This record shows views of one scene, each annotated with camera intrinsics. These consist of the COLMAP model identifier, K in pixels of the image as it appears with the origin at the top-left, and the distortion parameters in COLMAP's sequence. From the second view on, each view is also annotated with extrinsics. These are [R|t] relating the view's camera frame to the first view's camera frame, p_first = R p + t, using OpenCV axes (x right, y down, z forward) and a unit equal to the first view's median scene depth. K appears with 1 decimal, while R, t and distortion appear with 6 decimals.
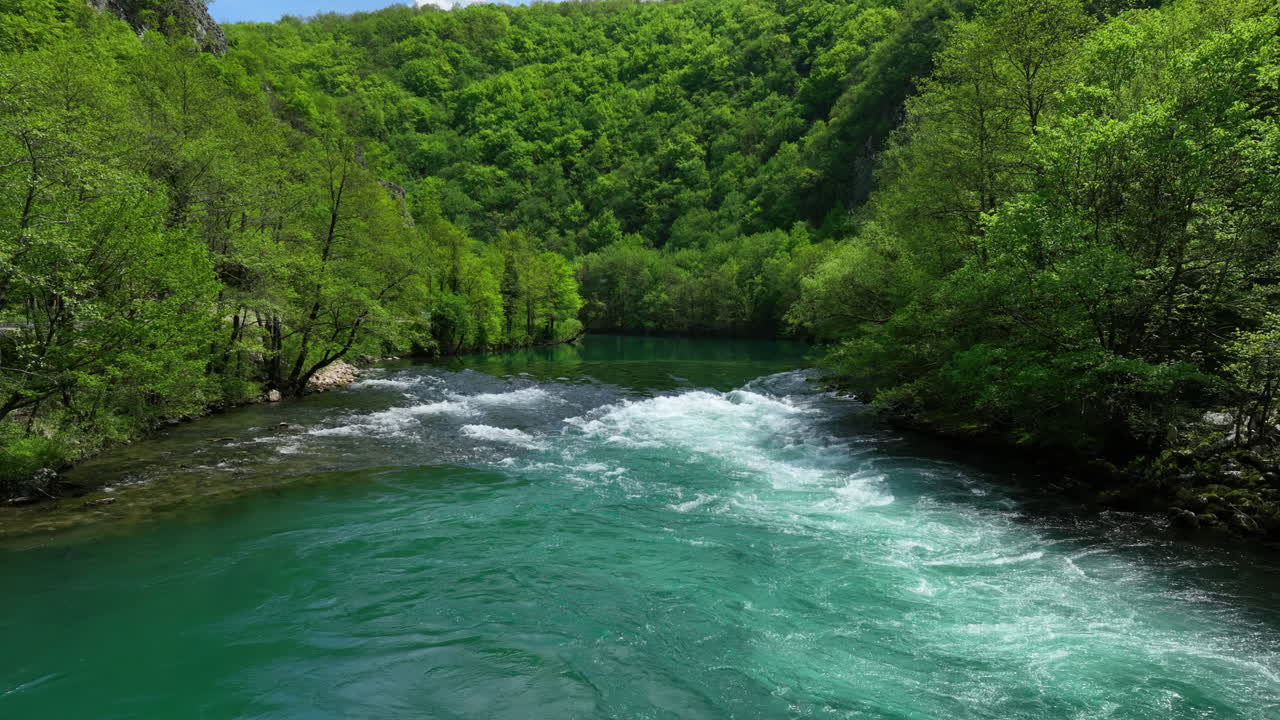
lens RADIAL K [[946.8, 0, 643.3], [0, 946.8, 363.7], [0, 0, 1]] dist [0.017175, -0.001873]
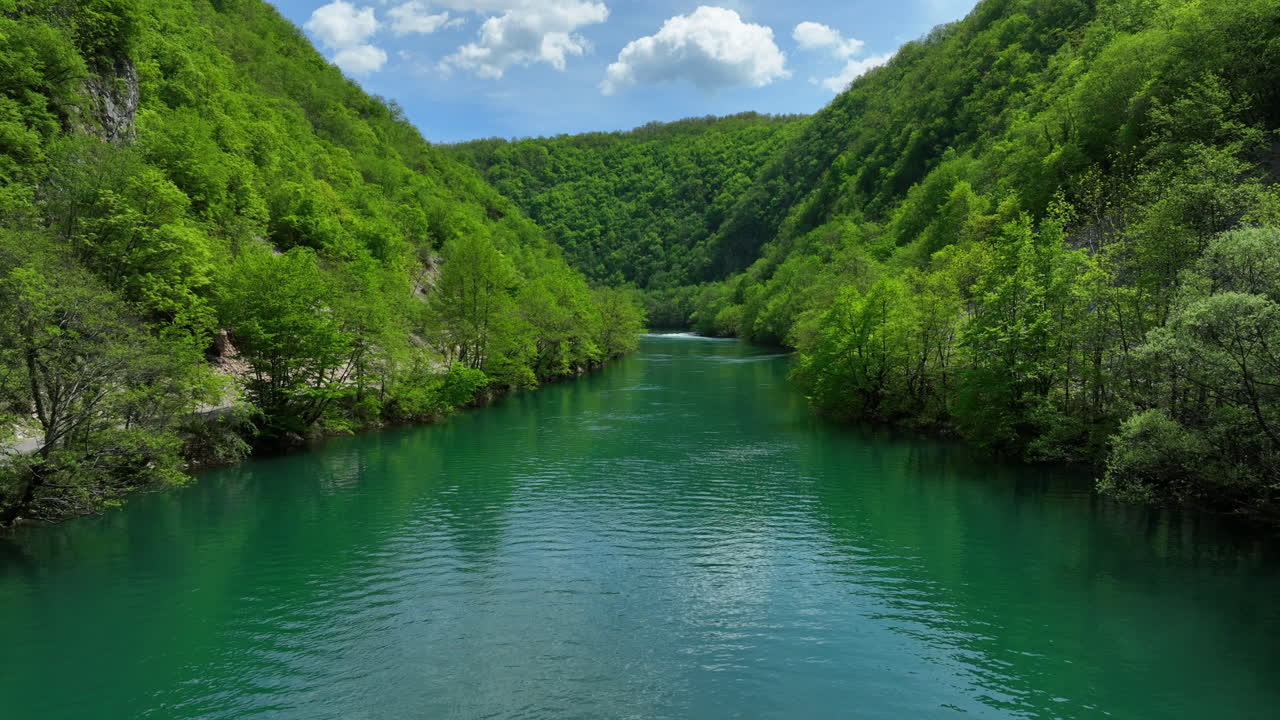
lens RADIAL K [[946.8, 0, 645.6], [0, 946.8, 365.9], [0, 0, 1]] dist [0.017175, -0.001873]
pose [[0.997675, -0.007130, 0.067782, -0.111229], [0.006919, 0.999970, 0.003339, 0.045503], [-0.067804, -0.002862, 0.997695, -1.050938]]
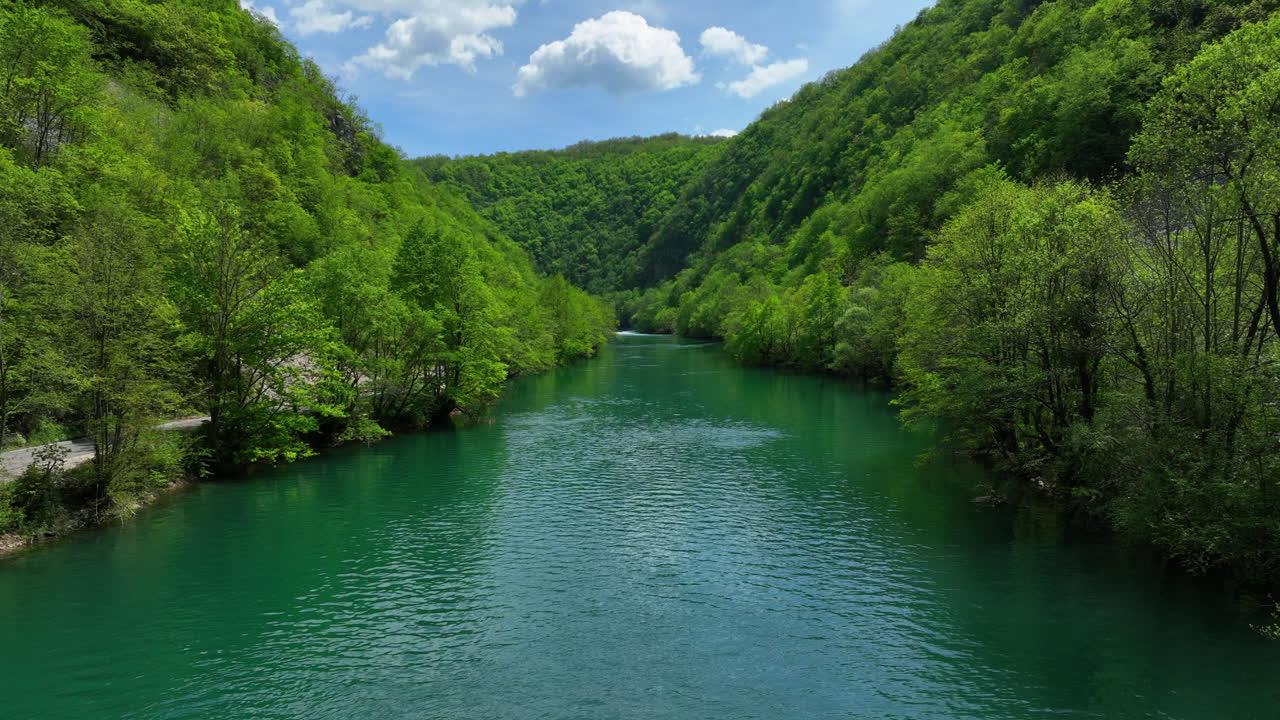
lens RADIAL K [[946.8, 0, 647.4], [0, 946.8, 356.3], [0, 0, 1]] dist [0.017175, -0.001873]
pose [[0.987679, -0.020657, 0.155125, -0.177148], [0.022046, 0.999731, -0.007236, 0.058165], [-0.154933, 0.010567, 0.987868, -1.298615]]
